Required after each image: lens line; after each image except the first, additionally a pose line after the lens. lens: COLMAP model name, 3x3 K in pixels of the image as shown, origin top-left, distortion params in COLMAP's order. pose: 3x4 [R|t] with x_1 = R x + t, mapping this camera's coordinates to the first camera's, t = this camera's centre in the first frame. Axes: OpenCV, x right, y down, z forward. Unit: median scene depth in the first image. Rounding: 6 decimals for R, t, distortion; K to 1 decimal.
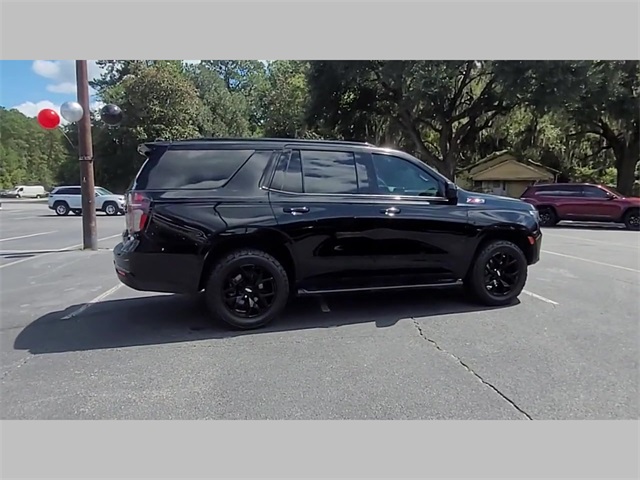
lens RADIAL K [[442.6, 0, 314.0], [0, 442.6, 238.1], [0, 0, 1]] dist [-0.007146, -0.001437]
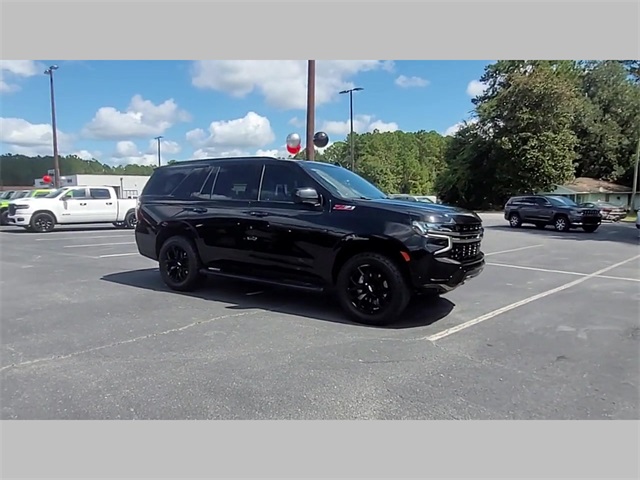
lens RADIAL K [[442.6, 0, 316.0], [0, 442.6, 243.6], [0, 0, 1]] dist [-0.007146, -0.001437]
pose [[0.637464, 0.082511, -0.766049, 0.261882], [-0.090942, 0.995357, 0.031533, -0.007609], [0.765094, 0.049565, 0.642008, 0.083858]]
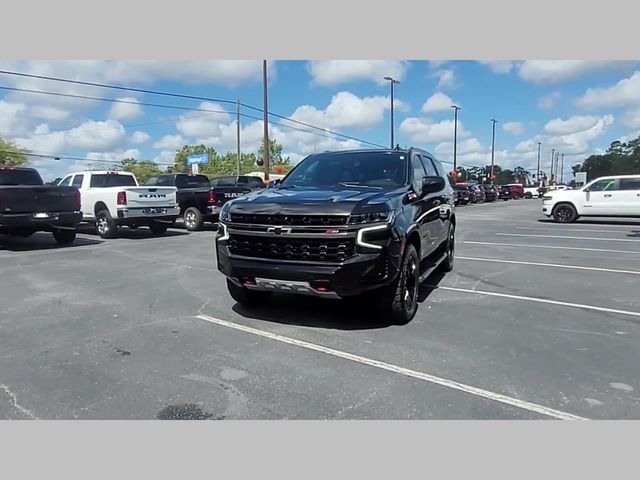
lens RADIAL K [[442.6, 0, 308.3], [0, 442.6, 244.4], [0, 0, 1]] dist [-0.007146, -0.001437]
pose [[-0.691903, 0.091013, -0.716231, 0.261129], [-0.065893, 0.979923, 0.188176, -0.043378], [0.718978, 0.177394, -0.672014, 0.444328]]
